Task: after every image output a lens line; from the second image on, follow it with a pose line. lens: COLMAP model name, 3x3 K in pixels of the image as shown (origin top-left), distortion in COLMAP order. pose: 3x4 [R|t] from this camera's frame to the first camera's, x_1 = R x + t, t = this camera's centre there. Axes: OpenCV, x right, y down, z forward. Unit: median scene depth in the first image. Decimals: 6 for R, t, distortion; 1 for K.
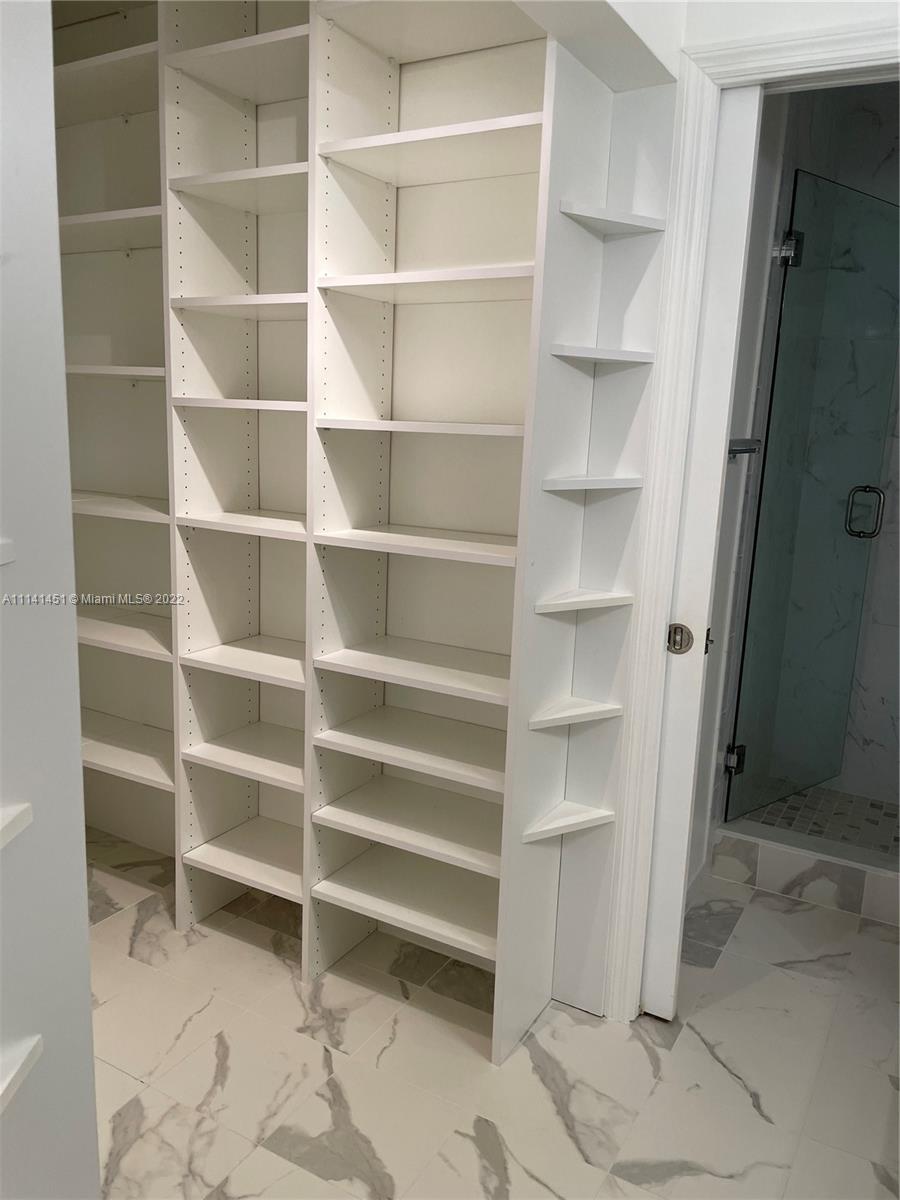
lens RADIAL K [[913.9, 0, 450.0], [0, 913.9, 600.0], [0, 0, 1]] dist [0.087542, -0.131694]
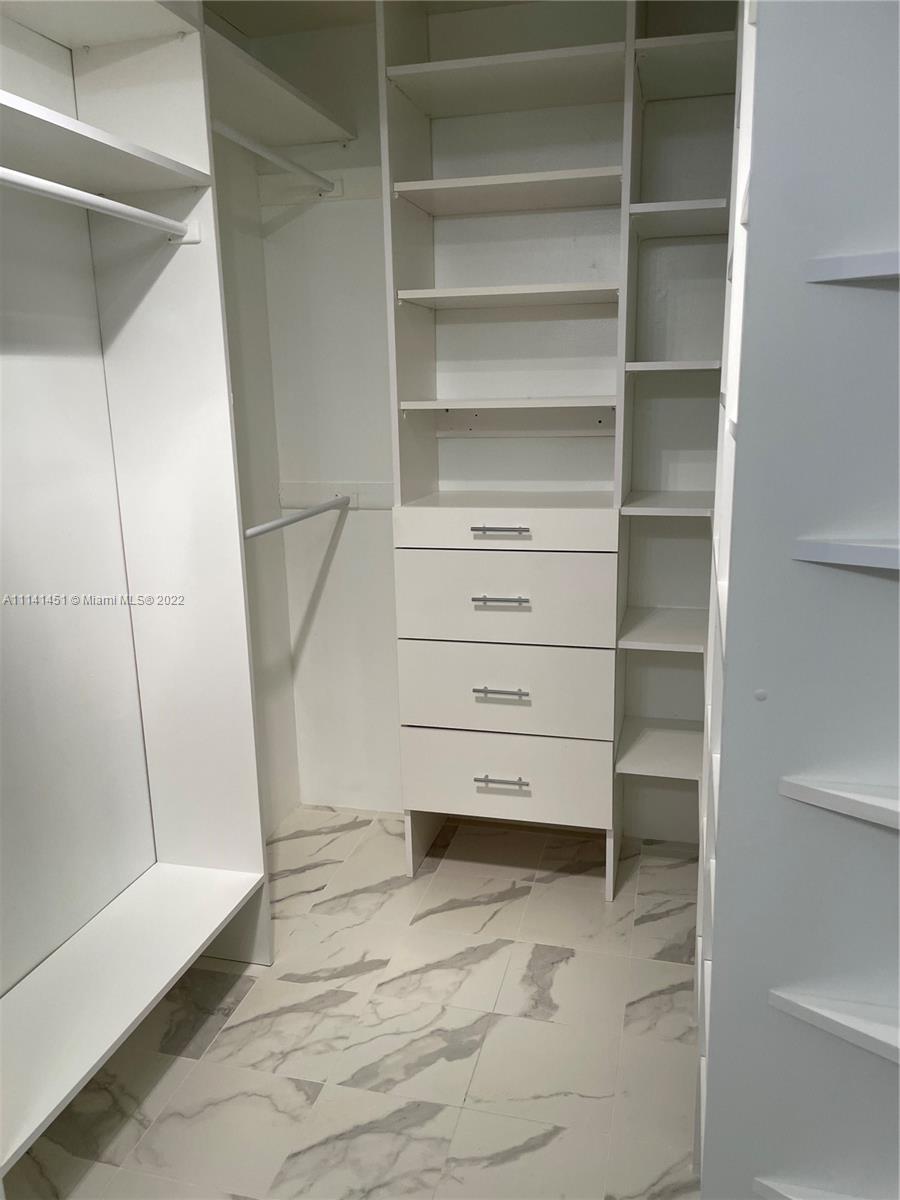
lens RADIAL K [[913.9, 0, 450.0], [0, 913.9, 600.0], [0, 0, 1]] dist [0.087542, -0.131694]
pose [[0.261977, 0.173277, -0.949391, 0.520622], [-0.157900, 0.978189, 0.134961, -0.133527], [0.952069, 0.114552, 0.283624, 0.665524]]
